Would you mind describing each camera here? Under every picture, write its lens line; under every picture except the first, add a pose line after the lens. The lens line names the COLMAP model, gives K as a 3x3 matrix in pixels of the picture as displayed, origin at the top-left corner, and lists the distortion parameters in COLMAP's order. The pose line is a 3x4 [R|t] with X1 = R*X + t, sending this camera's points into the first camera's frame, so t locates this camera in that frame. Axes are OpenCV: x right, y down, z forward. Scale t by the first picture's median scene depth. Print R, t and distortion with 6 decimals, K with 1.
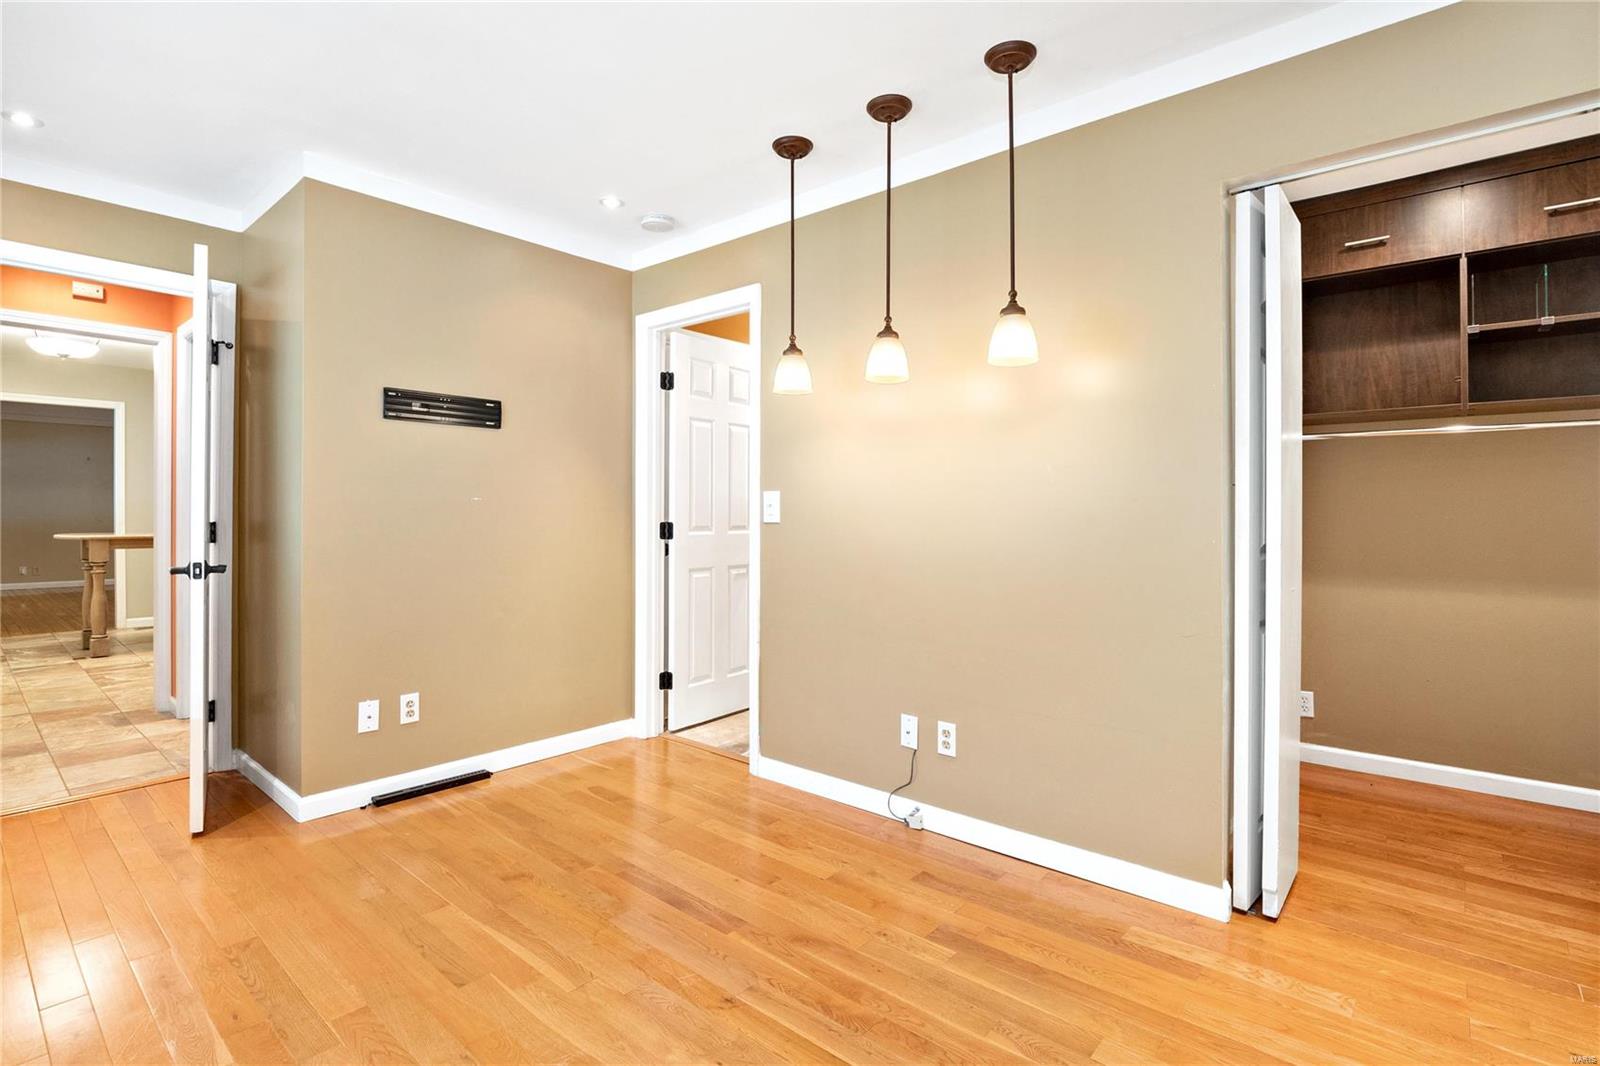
lens RADIAL K [[764.4, 0, 790.3], [0, 764.4, 519.9], [0, 0, 1]] dist [-0.000042, -0.000298]
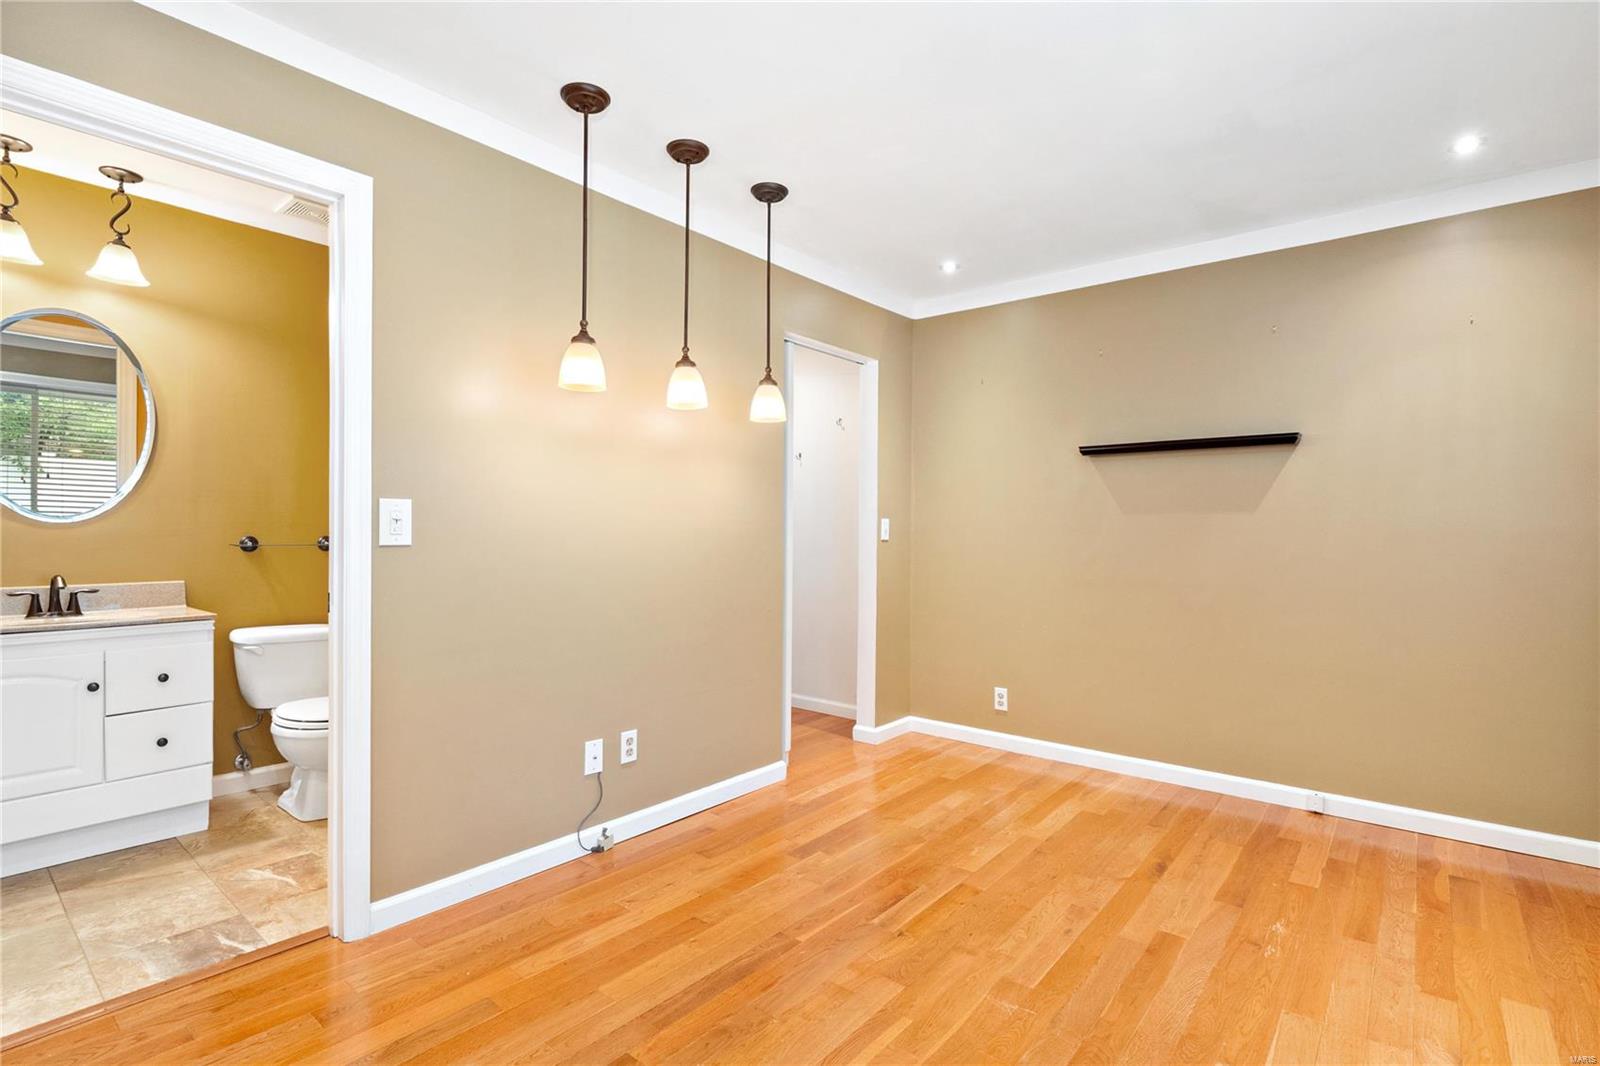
lens RADIAL K [[756.4, 0, 845.1], [0, 756.4, 528.6], [0, 0, 1]] dist [-0.000538, 0.000311]
pose [[-0.052752, -0.004868, 0.998596, -0.845534], [-0.002116, 0.999986, 0.004763, -0.017935], [-0.998605, -0.001862, -0.052762, 0.758814]]
